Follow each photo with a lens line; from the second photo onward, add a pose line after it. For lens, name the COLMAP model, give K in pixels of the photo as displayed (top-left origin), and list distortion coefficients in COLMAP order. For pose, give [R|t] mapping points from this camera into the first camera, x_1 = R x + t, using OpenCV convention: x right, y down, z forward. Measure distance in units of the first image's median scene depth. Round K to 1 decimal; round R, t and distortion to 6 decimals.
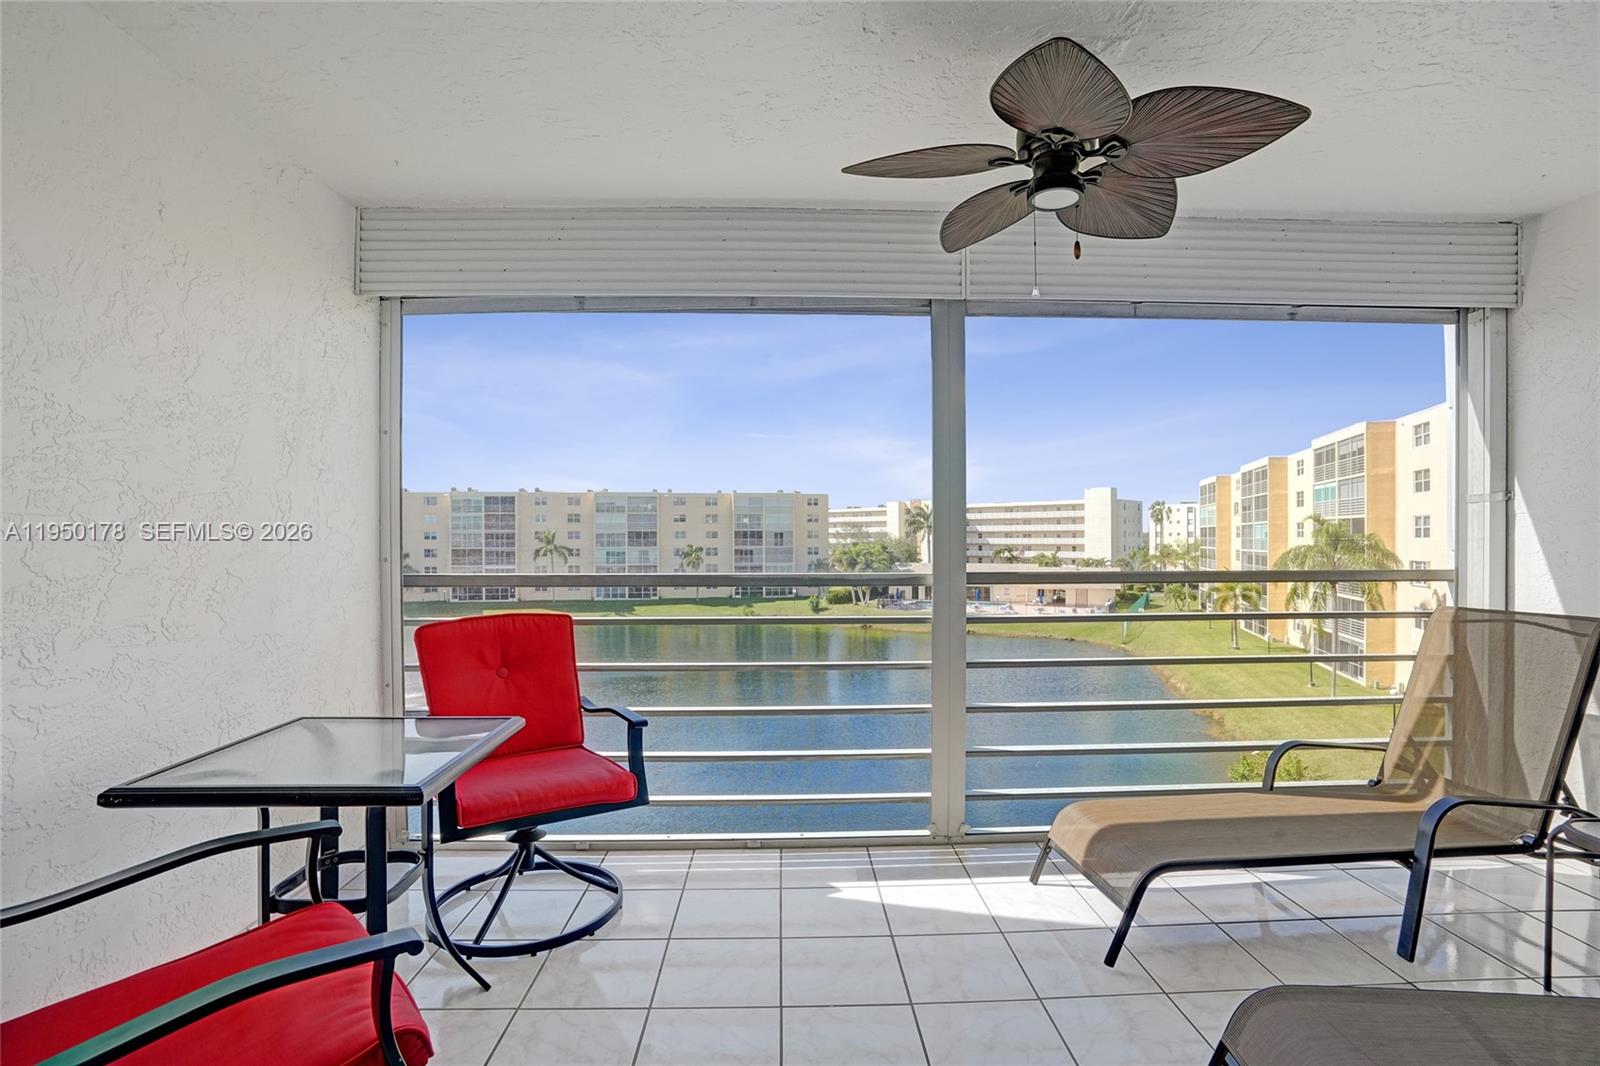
lens RADIAL K [[756.9, 0, 791.5], [0, 756.9, 534.5], [0, 0, 1]] dist [-0.062835, 0.024307]
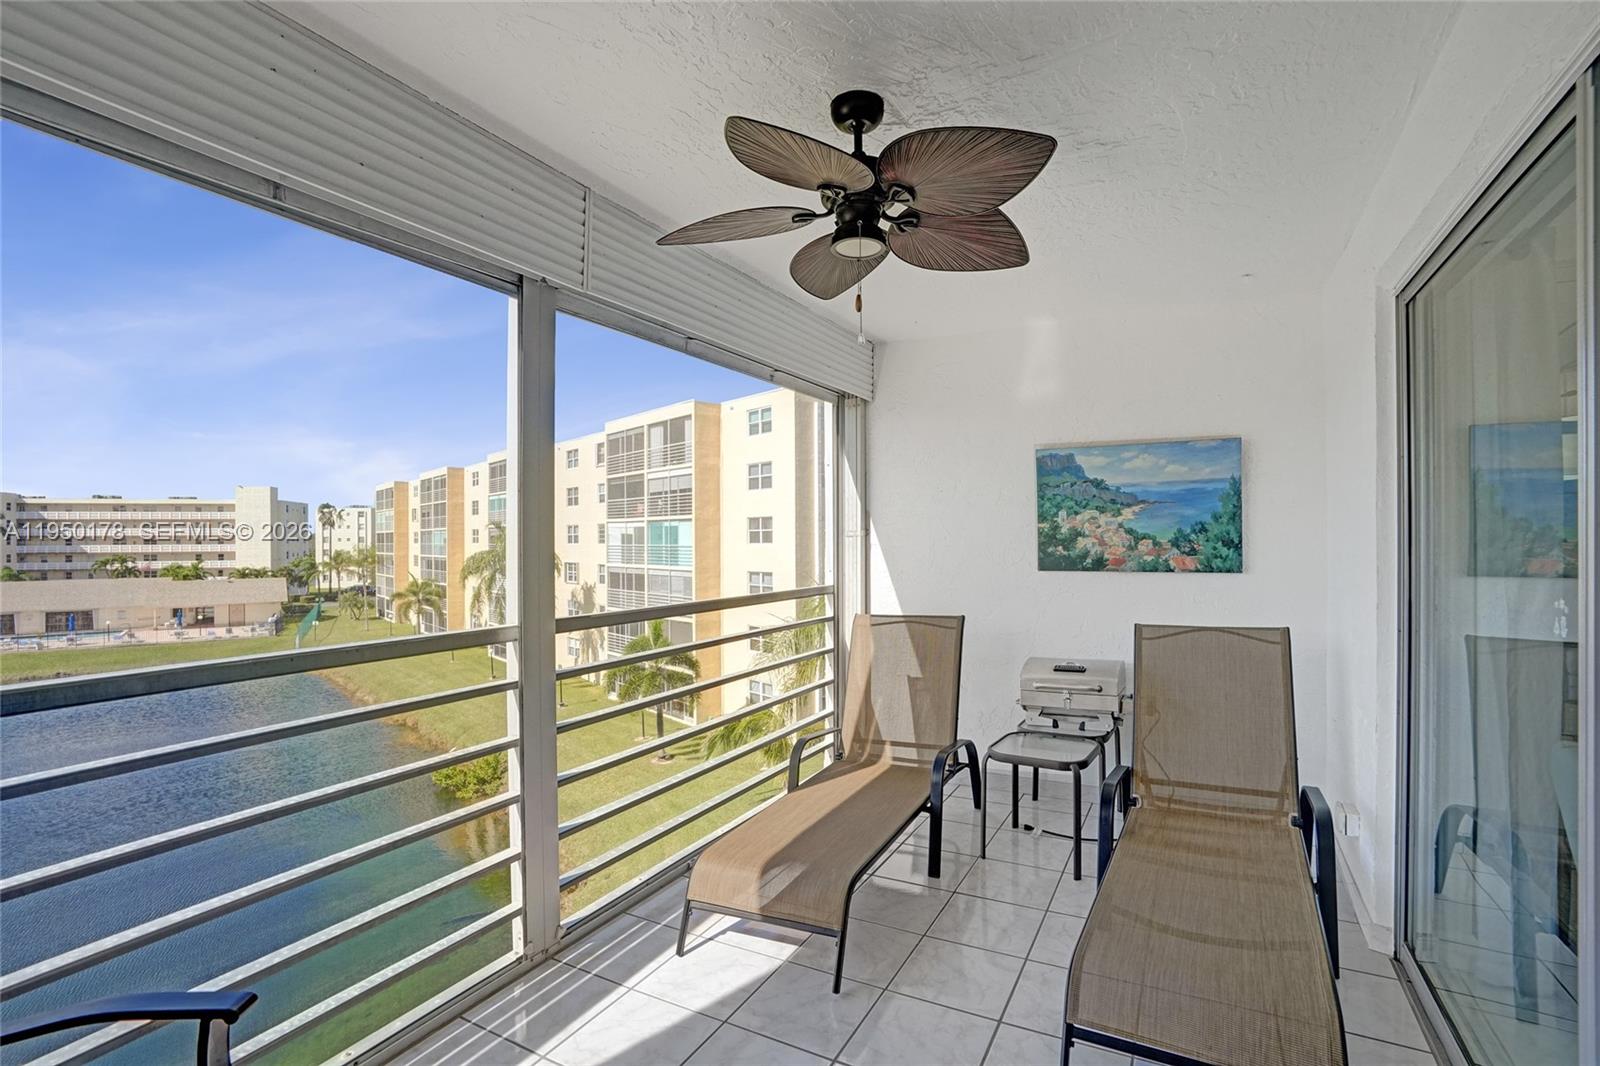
lens RADIAL K [[756.9, 0, 821.8], [0, 756.9, 534.8], [0, 0, 1]] dist [-0.062835, 0.024307]
pose [[0.485020, 0.004510, 0.874491, -0.337496], [0.000046, 0.999987, -0.005183, -0.038555], [-0.874503, 0.002554, 0.485013, 0.345283]]
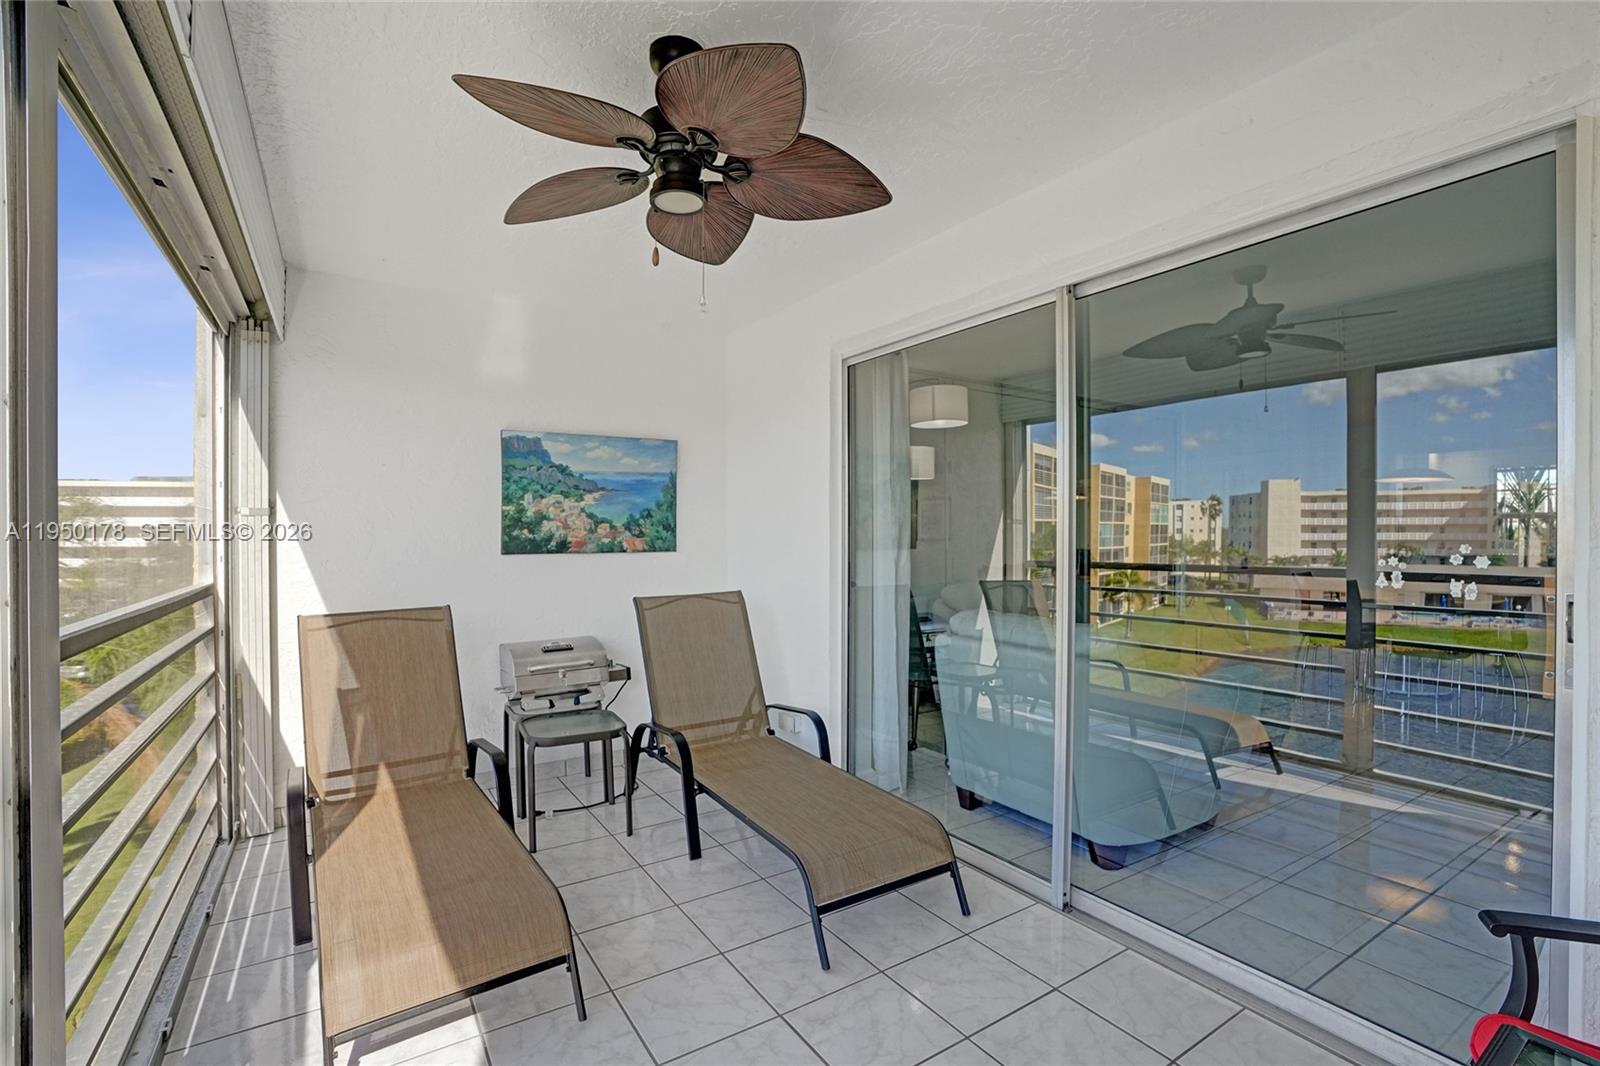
lens RADIAL K [[756.9, 0, 829.0], [0, 756.9, 530.4], [0, 0, 1]] dist [-0.062835, 0.024307]
pose [[-0.539713, 0.001708, 0.841847, -0.366487], [-0.001850, 0.999993, -0.003215, -0.021529], [-0.841847, -0.003293, -0.539706, 0.852906]]
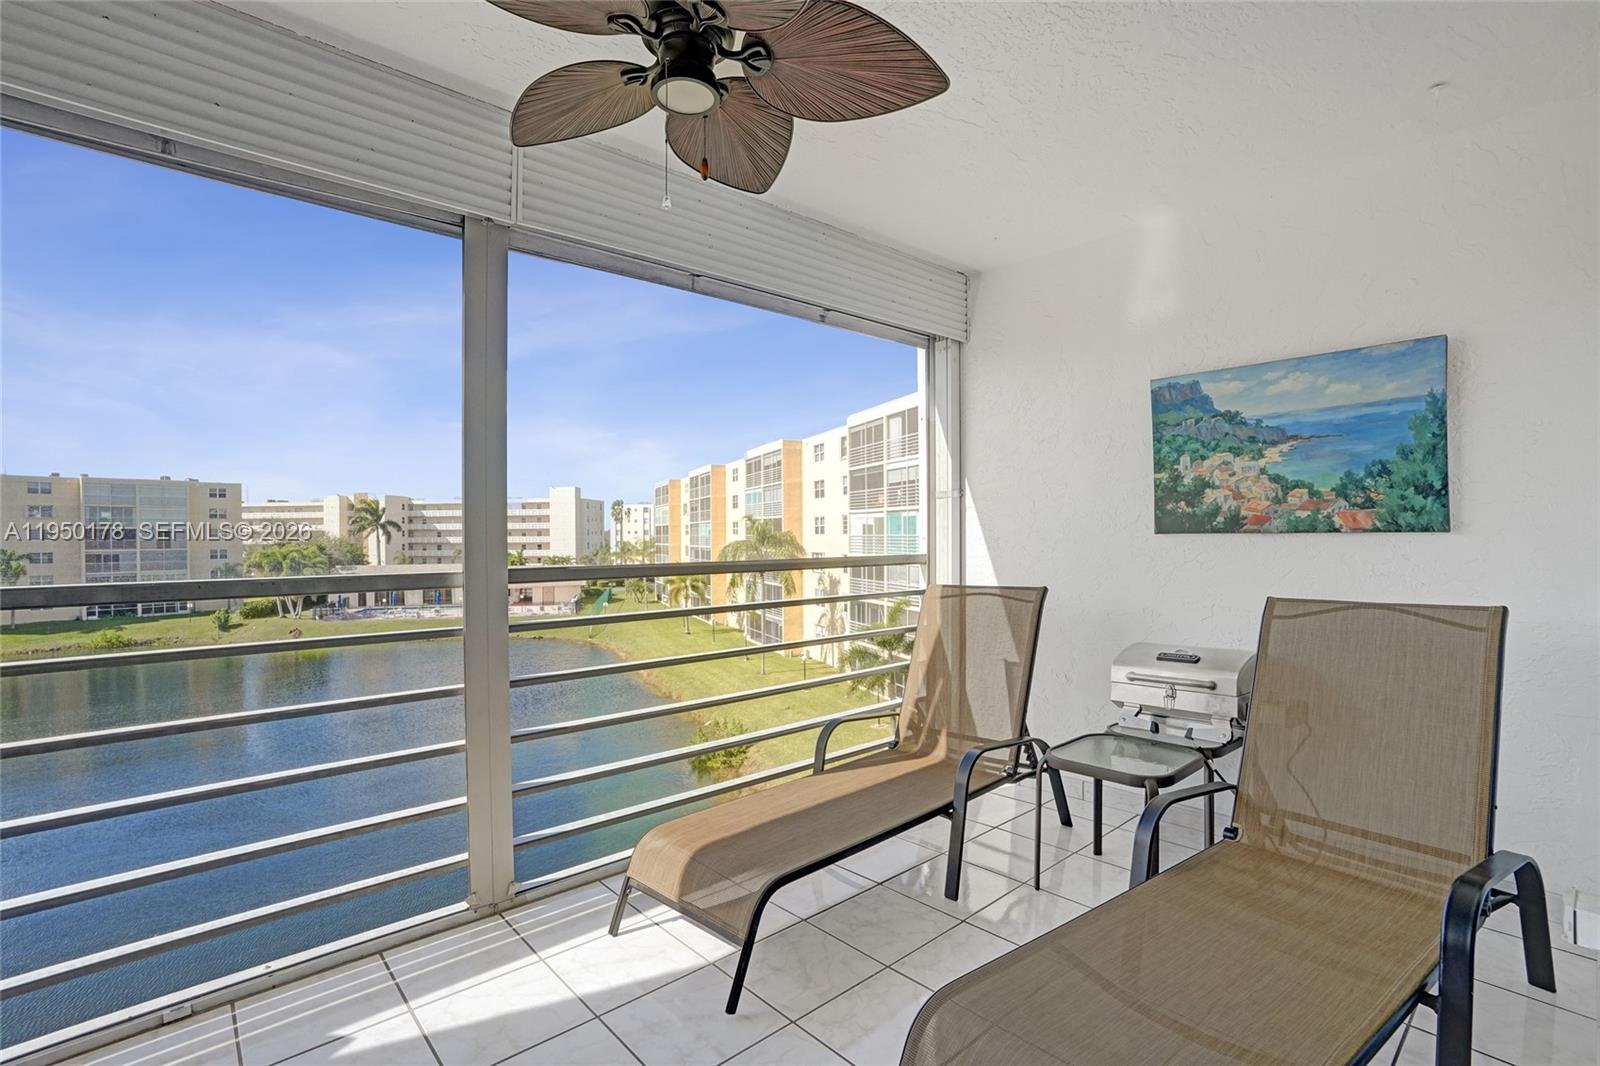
lens RADIAL K [[756.9, 0, 809.2], [0, 756.9, 535.6], [0, 0, 1]] dist [-0.062835, 0.024307]
pose [[0.759057, -0.004823, 0.651006, -0.042989], [0.002769, 0.999987, 0.004180, 0.012692], [-0.651018, -0.001370, 0.759061, 0.187779]]
